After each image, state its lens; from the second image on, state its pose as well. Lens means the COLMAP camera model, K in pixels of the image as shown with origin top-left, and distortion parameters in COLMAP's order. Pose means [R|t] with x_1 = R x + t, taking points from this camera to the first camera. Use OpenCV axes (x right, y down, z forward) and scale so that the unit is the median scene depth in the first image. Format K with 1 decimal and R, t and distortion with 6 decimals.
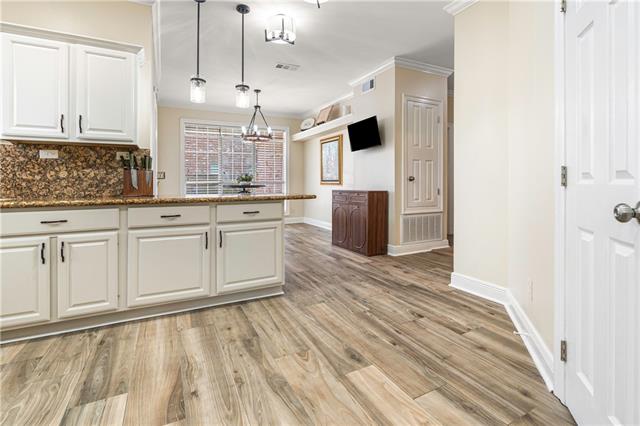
lens RADIAL K [[302.0, 0, 319.1], [0, 302.0, 182.9], [0, 0, 1]] dist [-0.002897, 0.000162]
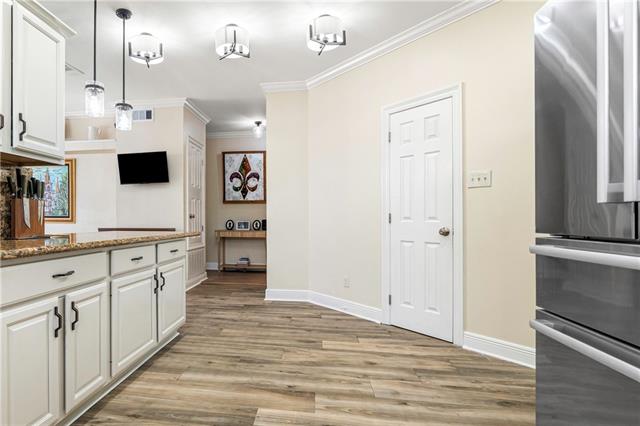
lens RADIAL K [[364.8, 0, 249.3], [0, 364.8, 219.9], [0, 0, 1]] dist [-0.003796, -0.000457]
pose [[0.602549, 0.008104, 0.798041, -1.052136], [-0.007160, 0.999963, -0.004748, 0.004476], [-0.798050, -0.002853, 0.602585, 0.131733]]
